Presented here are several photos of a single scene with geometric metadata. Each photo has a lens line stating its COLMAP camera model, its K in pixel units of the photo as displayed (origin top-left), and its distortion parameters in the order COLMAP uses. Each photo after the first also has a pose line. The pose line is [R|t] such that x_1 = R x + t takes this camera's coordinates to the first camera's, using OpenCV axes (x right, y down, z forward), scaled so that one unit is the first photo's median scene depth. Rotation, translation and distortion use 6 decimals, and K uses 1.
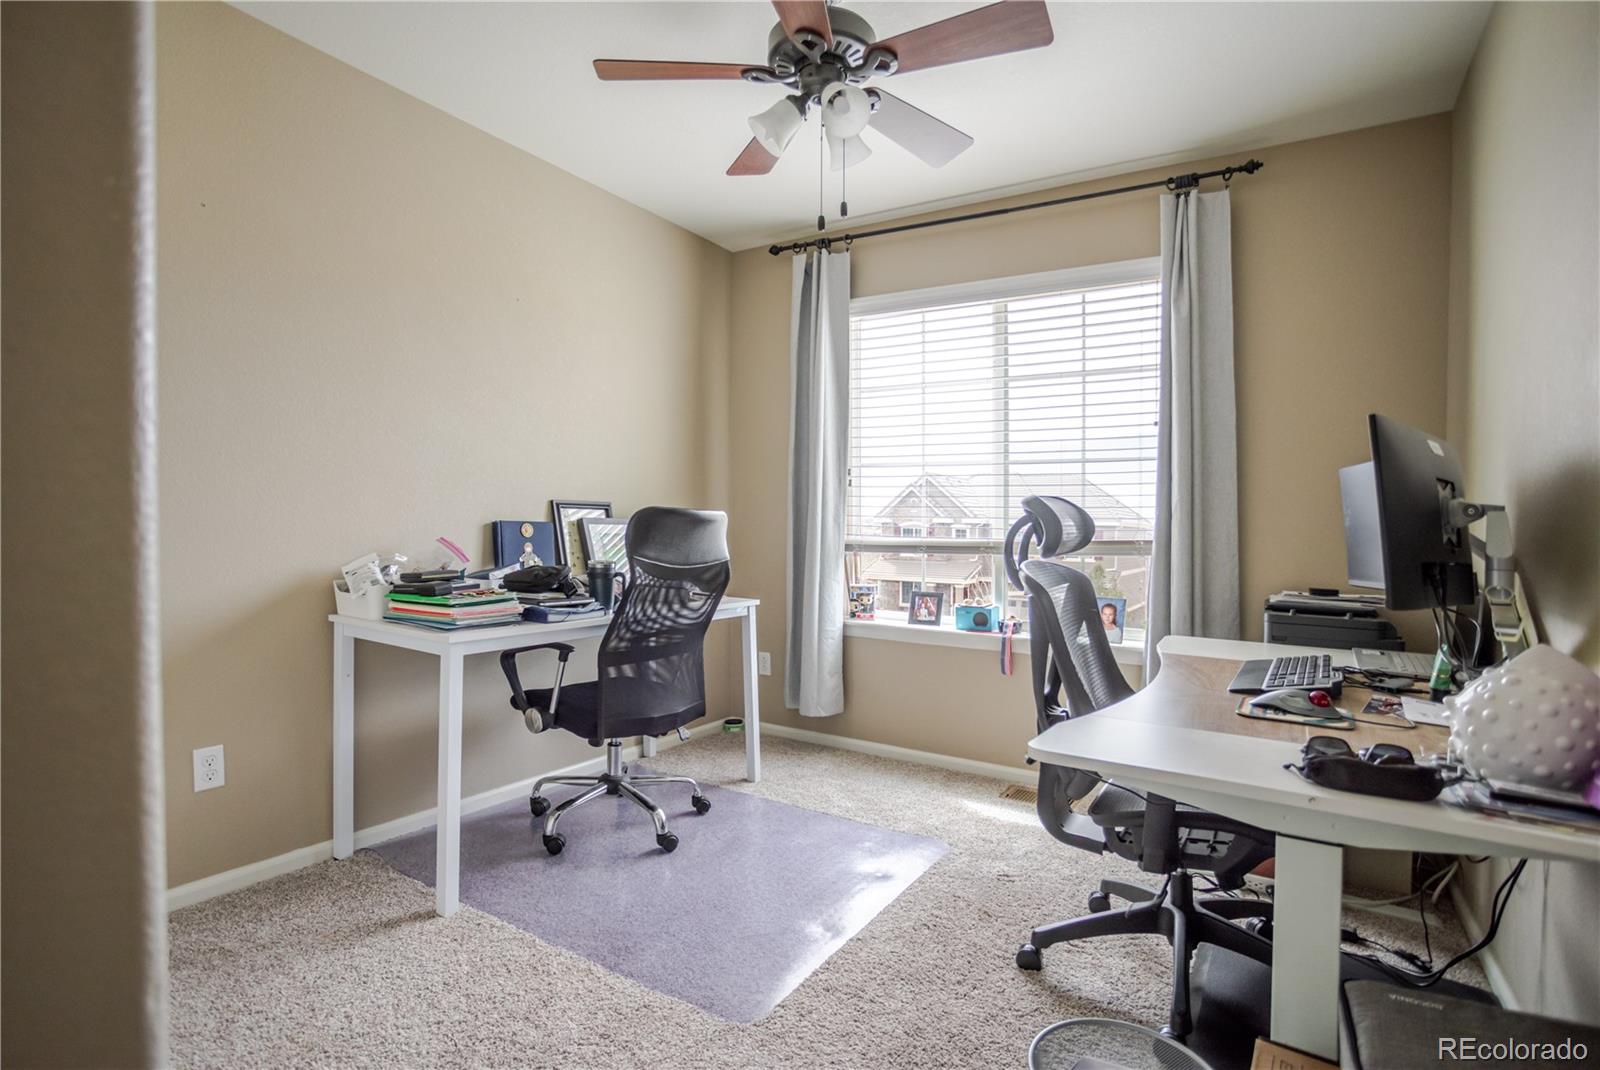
lens RADIAL K [[808.6, 0, 824.4], [0, 808.6, 511.2], [0, 0, 1]] dist [-0.060323, 0.029515]
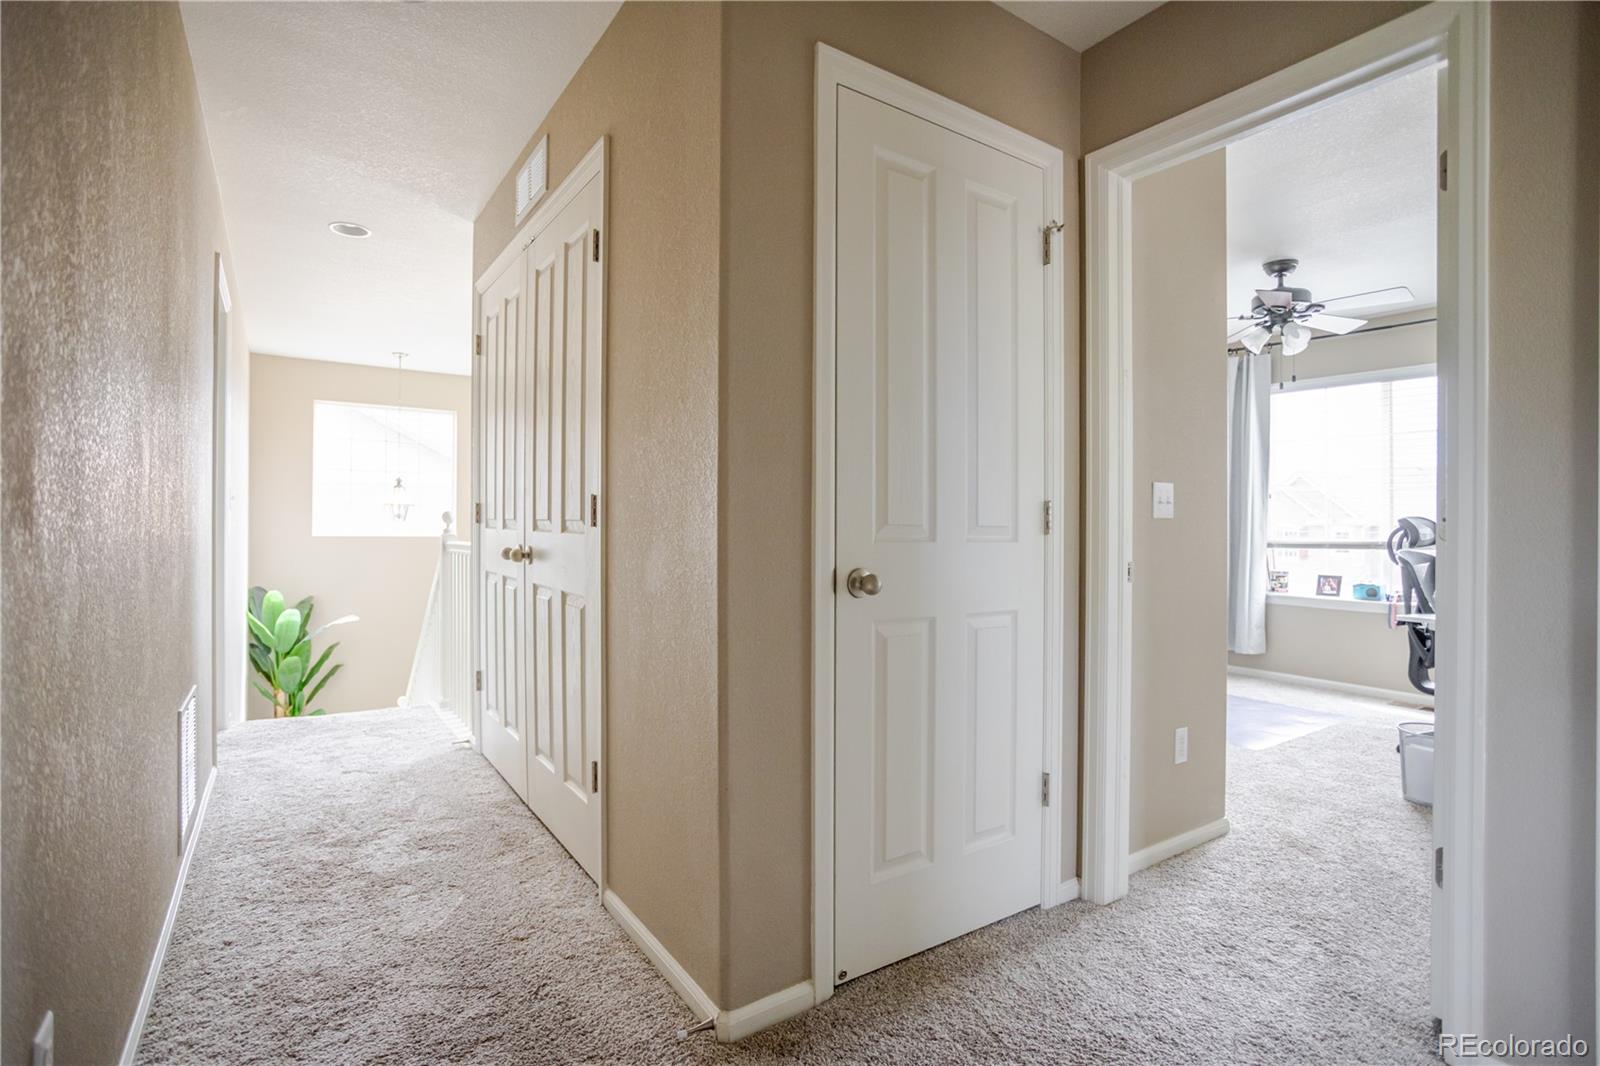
lens RADIAL K [[808.6, 0, 824.4], [0, 808.6, 509.2], [0, 0, 1]] dist [-0.060323, 0.029515]
pose [[0.918606, -0.014856, -0.394895, -0.159854], [0.013998, 0.999889, -0.005054, -0.027822], [0.394927, -0.000885, 0.918712, -0.757939]]
